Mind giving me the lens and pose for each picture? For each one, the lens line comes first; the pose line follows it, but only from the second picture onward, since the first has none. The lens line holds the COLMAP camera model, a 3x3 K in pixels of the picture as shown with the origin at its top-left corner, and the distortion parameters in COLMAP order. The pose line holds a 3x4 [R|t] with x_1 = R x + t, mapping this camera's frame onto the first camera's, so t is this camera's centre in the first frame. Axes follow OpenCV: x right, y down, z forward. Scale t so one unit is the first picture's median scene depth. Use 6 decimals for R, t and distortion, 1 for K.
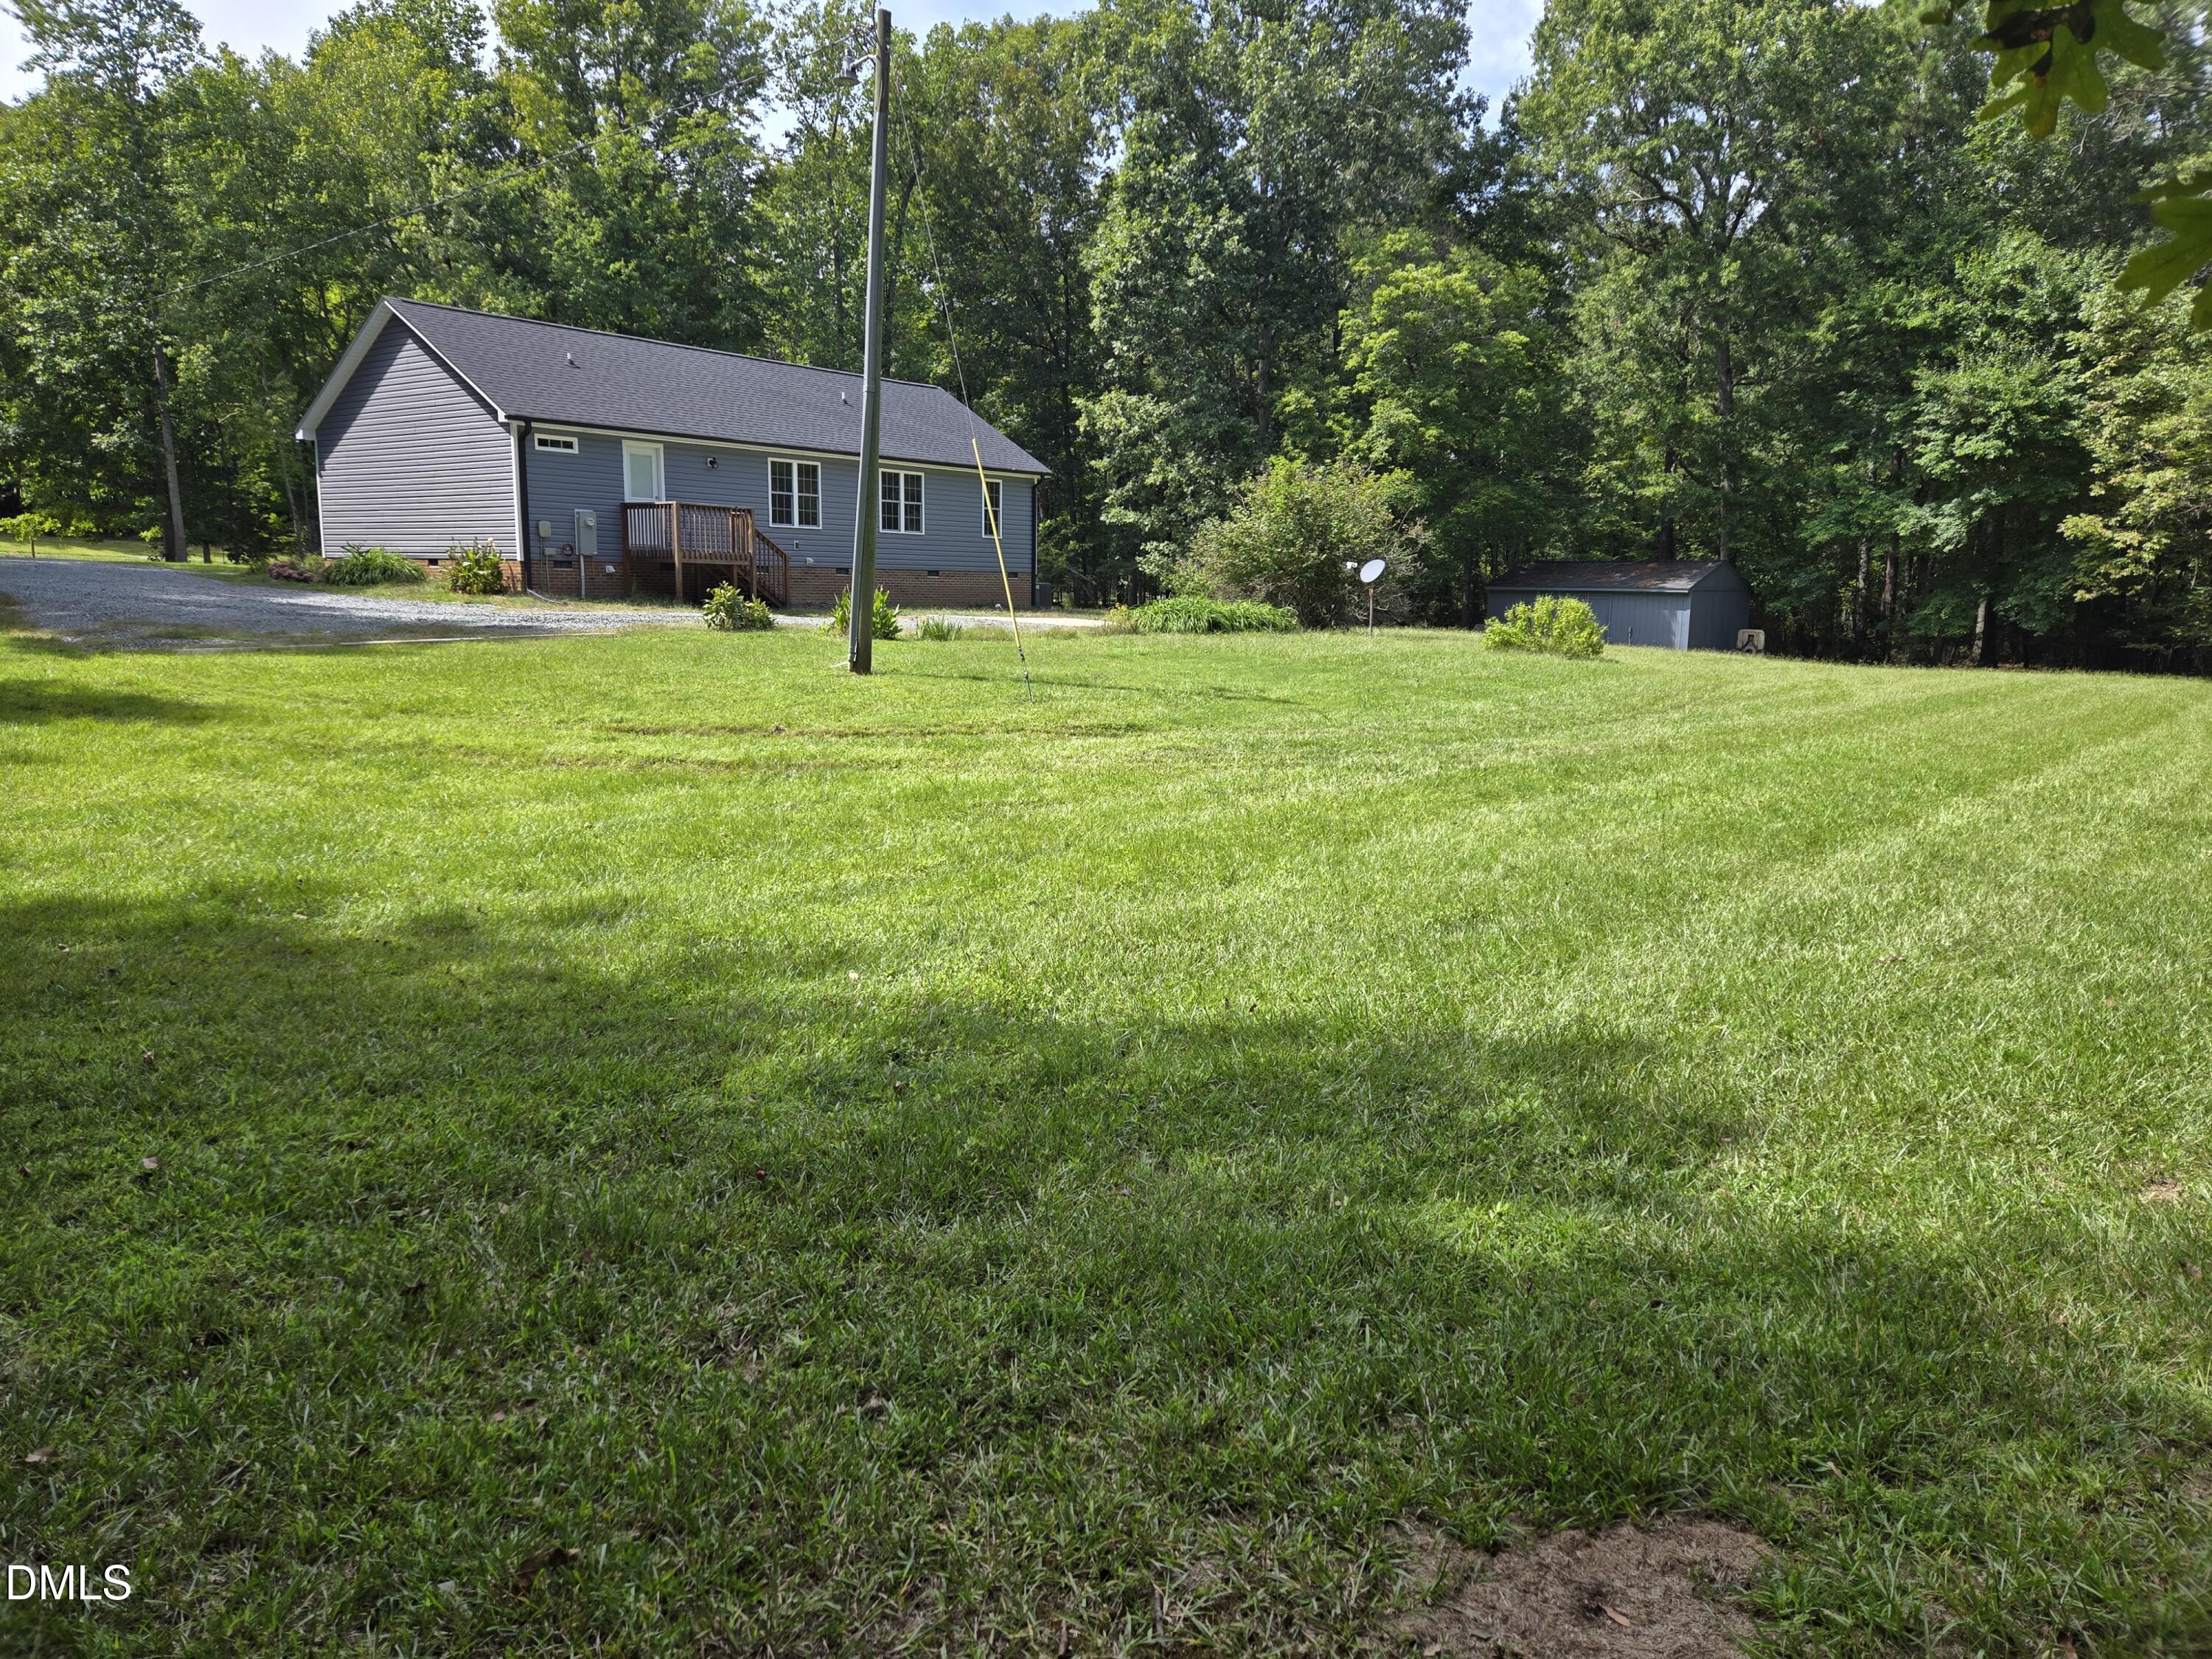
lens RADIAL K [[1474.5, 0, 1115.9], [0, 1474.5, 830.0], [0, 0, 1]] dist [0.062301, -0.030321]
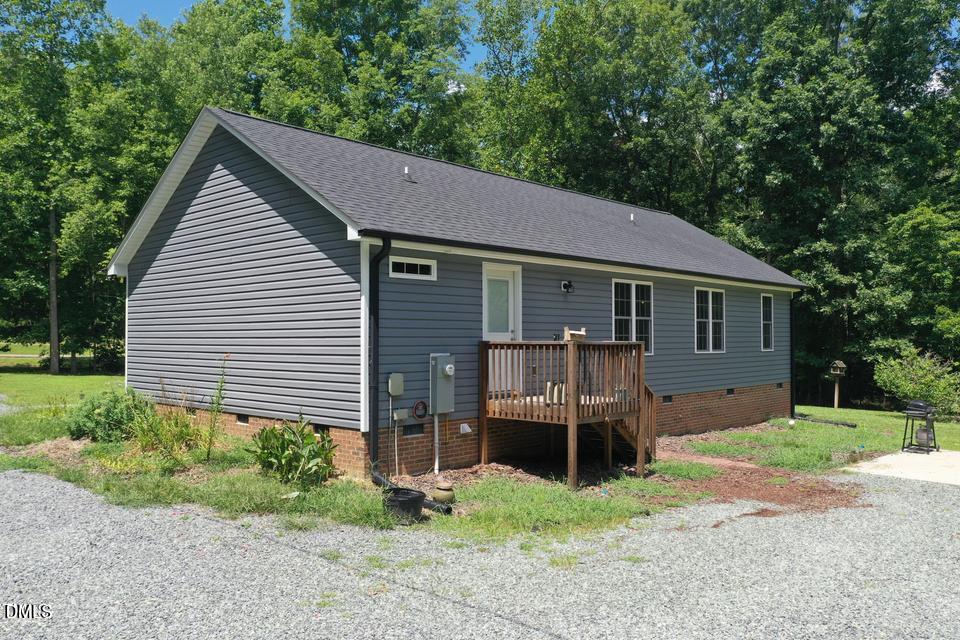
lens RADIAL K [[756.4, 0, 472.7], [0, 756.4, 325.3], [0, 0, 1]] dist [0.013333, 0.000232]
pose [[0.994890, -0.024215, -0.098017, -0.296750], [0.005285, 0.981973, -0.188949, -0.153913], [0.100825, 0.187466, 0.977083, 0.616320]]
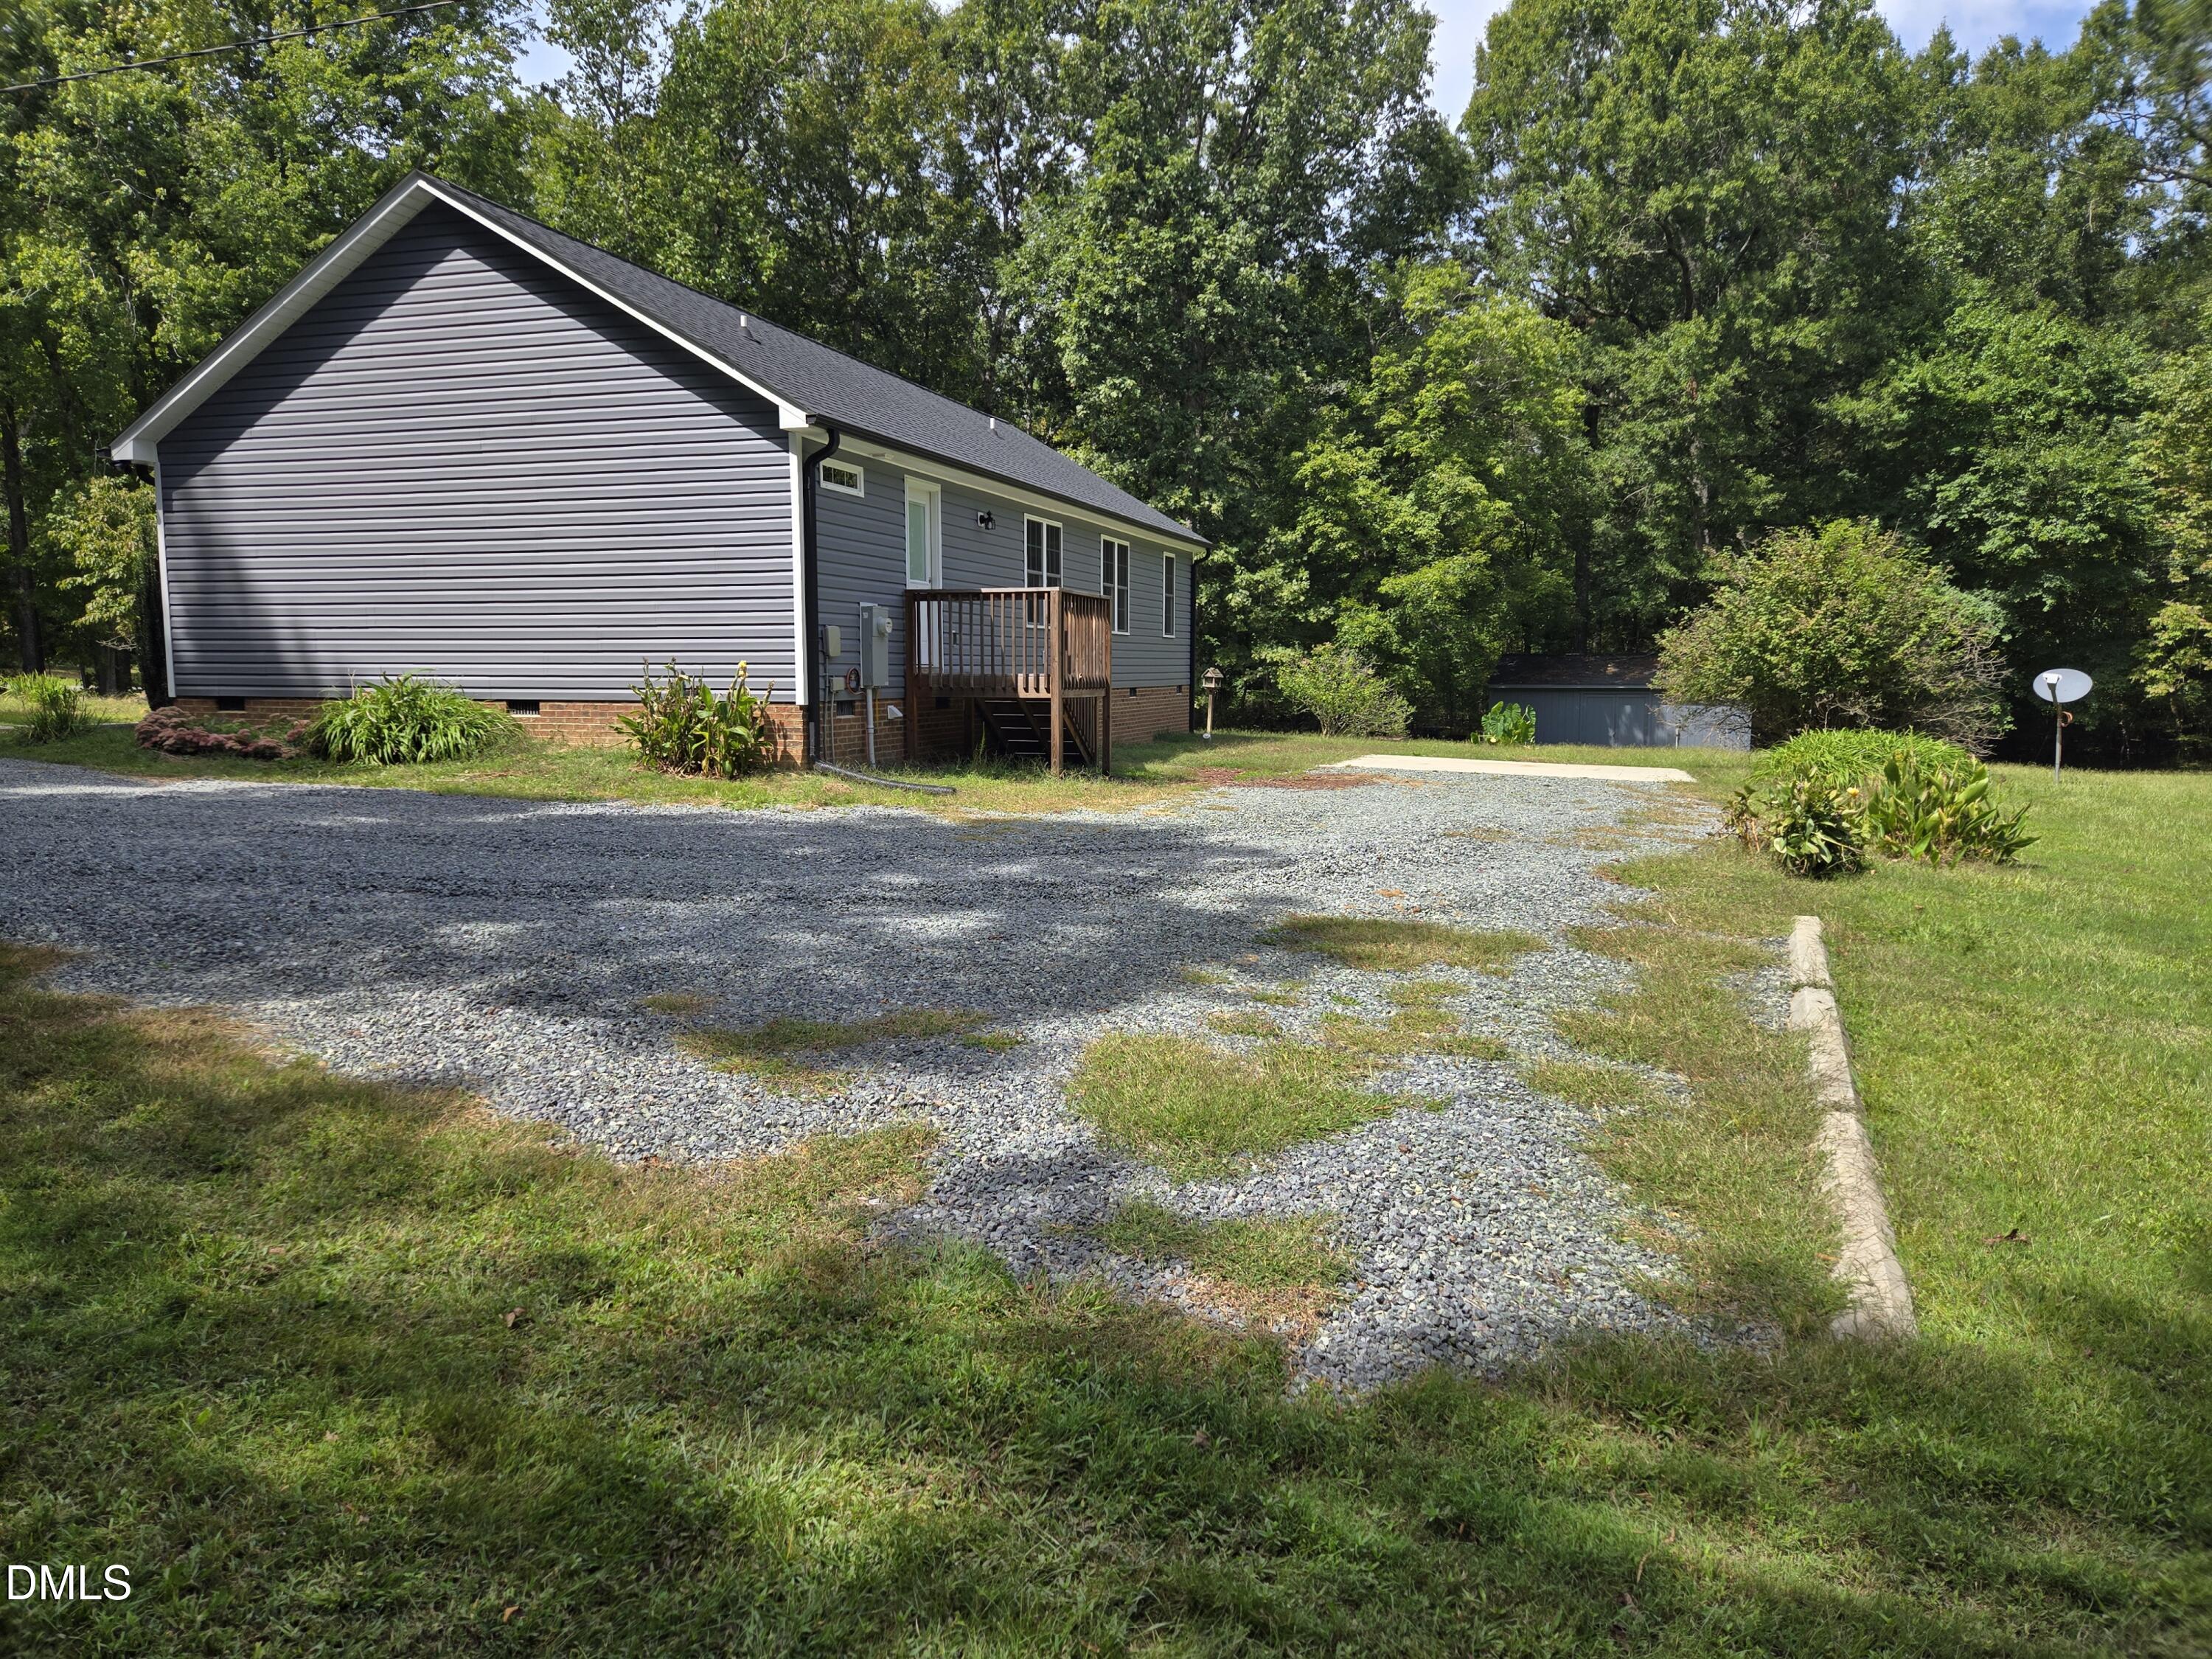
lens RADIAL K [[1474.5, 0, 1112.7], [0, 1474.5, 816.1], [0, 0, 1]] dist [0.062301, -0.030321]
pose [[0.937208, -0.053139, 0.344698, -0.449827], [0.075877, 0.995718, -0.052803, -0.103713], [-0.340416, 0.075642, 0.937228, 0.476447]]
